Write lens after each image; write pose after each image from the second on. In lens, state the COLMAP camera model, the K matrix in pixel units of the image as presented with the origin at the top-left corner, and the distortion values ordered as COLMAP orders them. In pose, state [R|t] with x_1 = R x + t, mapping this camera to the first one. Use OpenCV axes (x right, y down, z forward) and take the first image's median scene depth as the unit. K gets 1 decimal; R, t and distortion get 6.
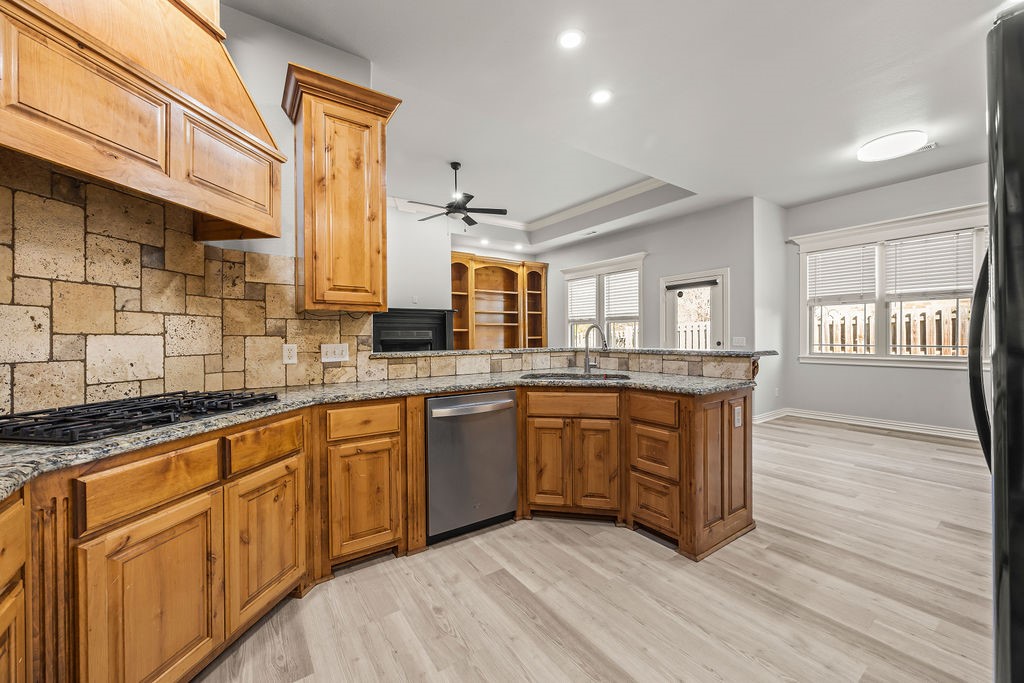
lens RADIAL K [[389.5, 0, 509.2], [0, 389.5, 338.9], [0, 0, 1]] dist [-0.003069, 0.000255]
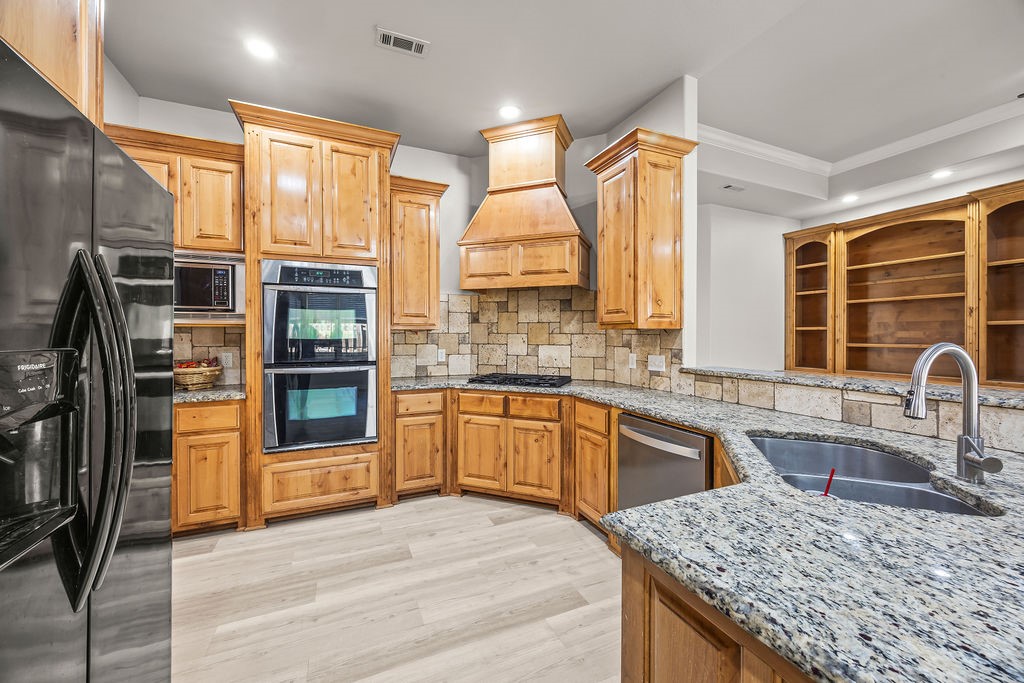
lens RADIAL K [[389.5, 0, 507.6], [0, 389.5, 336.8], [0, 0, 1]] dist [-0.003069, 0.000255]
pose [[-0.191286, 0.011086, -0.981472, 0.872584], [-0.004387, 0.999917, 0.012149, -0.061924], [0.981524, 0.006630, -0.191222, 0.906933]]
